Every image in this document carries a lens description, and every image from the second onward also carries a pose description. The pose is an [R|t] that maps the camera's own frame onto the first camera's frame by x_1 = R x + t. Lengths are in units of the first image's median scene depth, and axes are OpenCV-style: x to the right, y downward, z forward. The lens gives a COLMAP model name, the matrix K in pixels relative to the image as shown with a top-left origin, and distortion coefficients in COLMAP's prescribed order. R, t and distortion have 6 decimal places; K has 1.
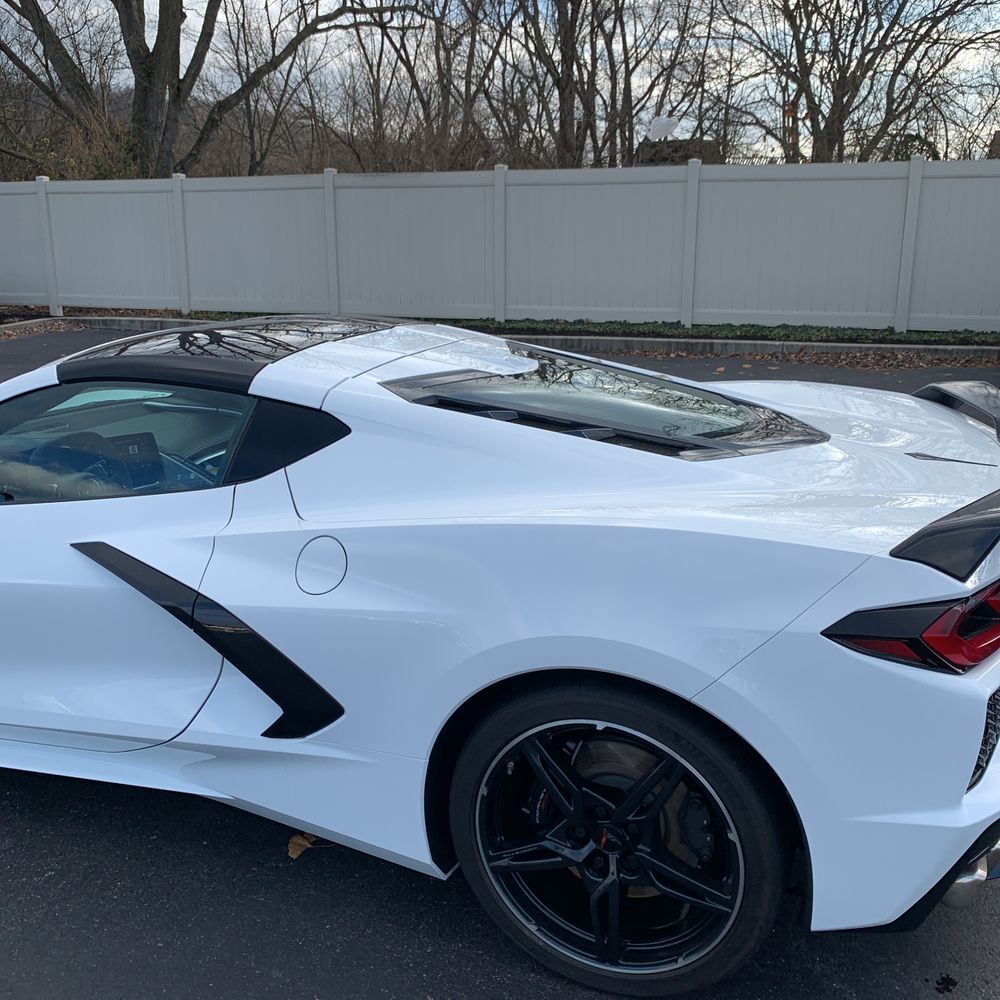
lens RADIAL K [[1044.5, 0, 519.0], [0, 1044.5, 501.9], [0, 0, 1]] dist [0.042693, -0.098902]
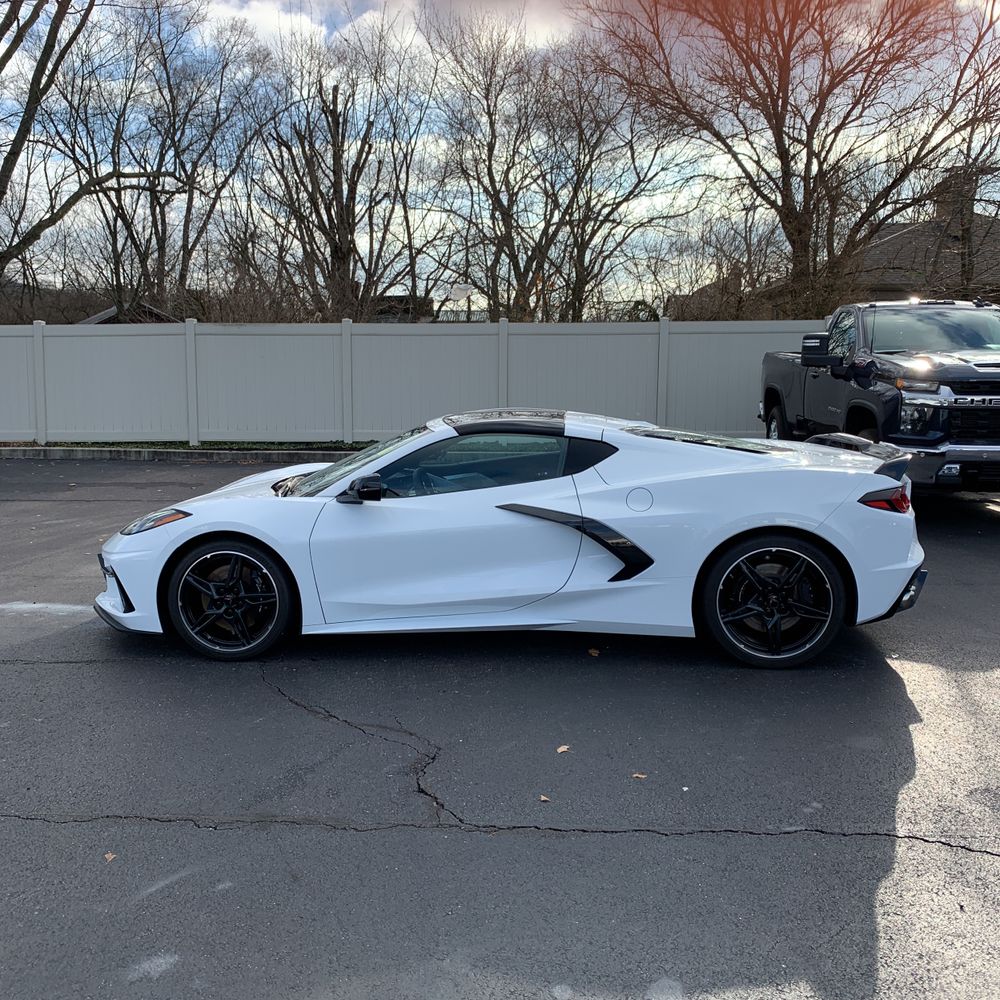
lens RADIAL K [[1056.1, 0, 500.0], [0, 1056.1, 500.0], [0, 0, 1]] dist [0.117579, -0.411347]
pose [[0.957288, -0.033864, 0.287147, -1.043494], [0.072747, 0.989379, -0.125845, 0.299096], [-0.279836, 0.141359, 0.949584, -1.031637]]
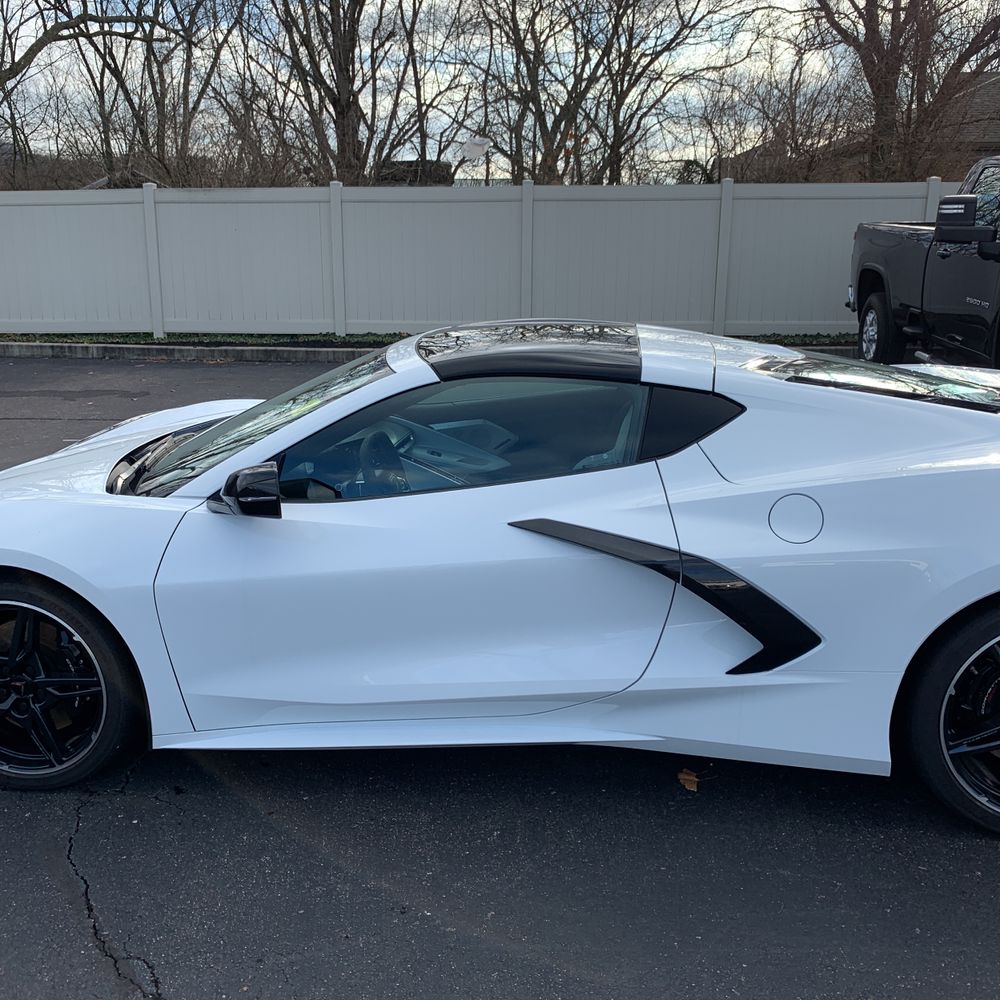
lens RADIAL K [[1041.2, 0, 500.0], [0, 1041.2, 500.0], [0, 0, 1]] dist [0.053119, -0.136469]
pose [[0.963692, -0.063524, 0.259351, -0.726029], [0.068254, 0.997625, -0.009264, 0.025341], [-0.258146, 0.026630, 0.965739, -0.041149]]
